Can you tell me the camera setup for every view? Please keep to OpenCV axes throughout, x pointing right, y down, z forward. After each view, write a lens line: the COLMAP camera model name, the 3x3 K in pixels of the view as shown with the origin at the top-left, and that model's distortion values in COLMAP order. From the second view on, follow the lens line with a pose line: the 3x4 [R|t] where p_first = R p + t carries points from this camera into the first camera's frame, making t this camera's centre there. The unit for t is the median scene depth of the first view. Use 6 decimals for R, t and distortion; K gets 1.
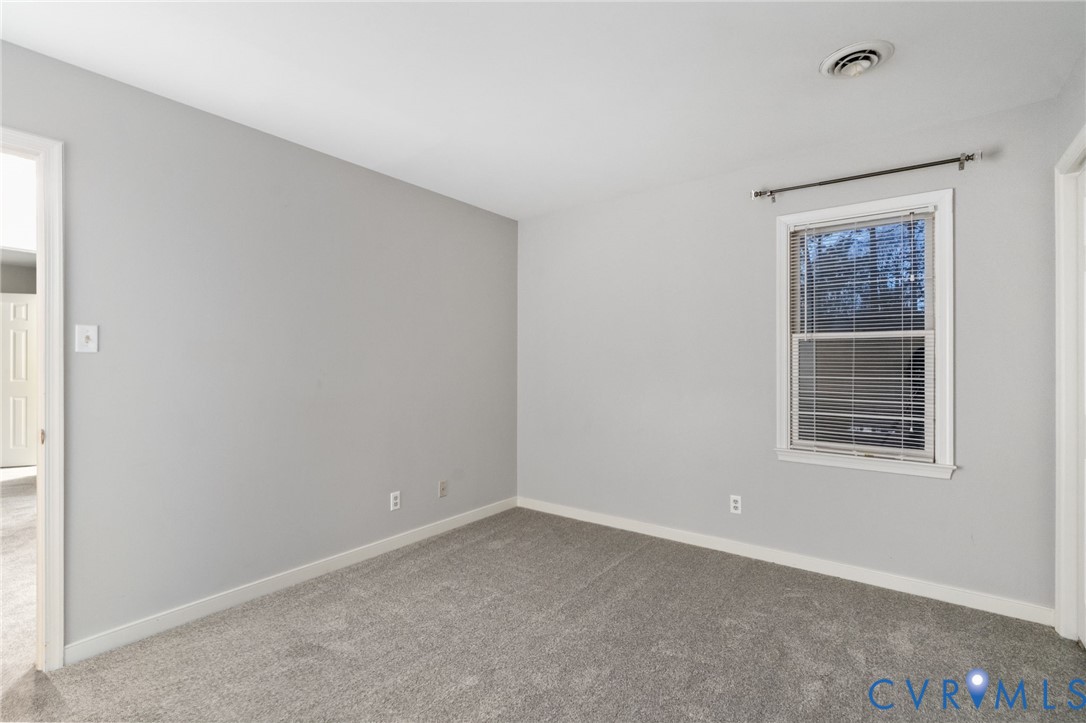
lens RADIAL K [[513.8, 0, 540.6], [0, 513.8, 357.3], [0, 0, 1]] dist [-0.001034, 0.000341]
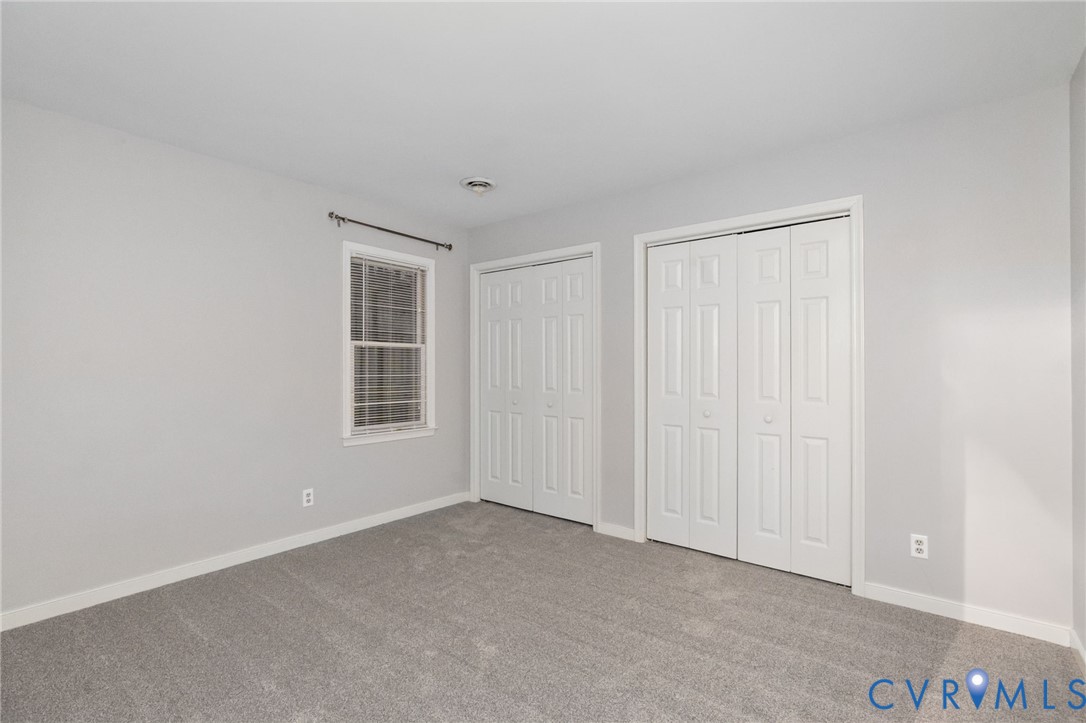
lens RADIAL K [[513.8, 0, 540.6], [0, 513.8, 357.3], [0, 0, 1]] dist [-0.001034, 0.000341]
pose [[-0.000770, 0.015169, 0.999885, -0.800782], [-0.014213, 0.999784, -0.015179, 0.006299], [-0.999899, -0.014223, -0.000554, 0.609286]]
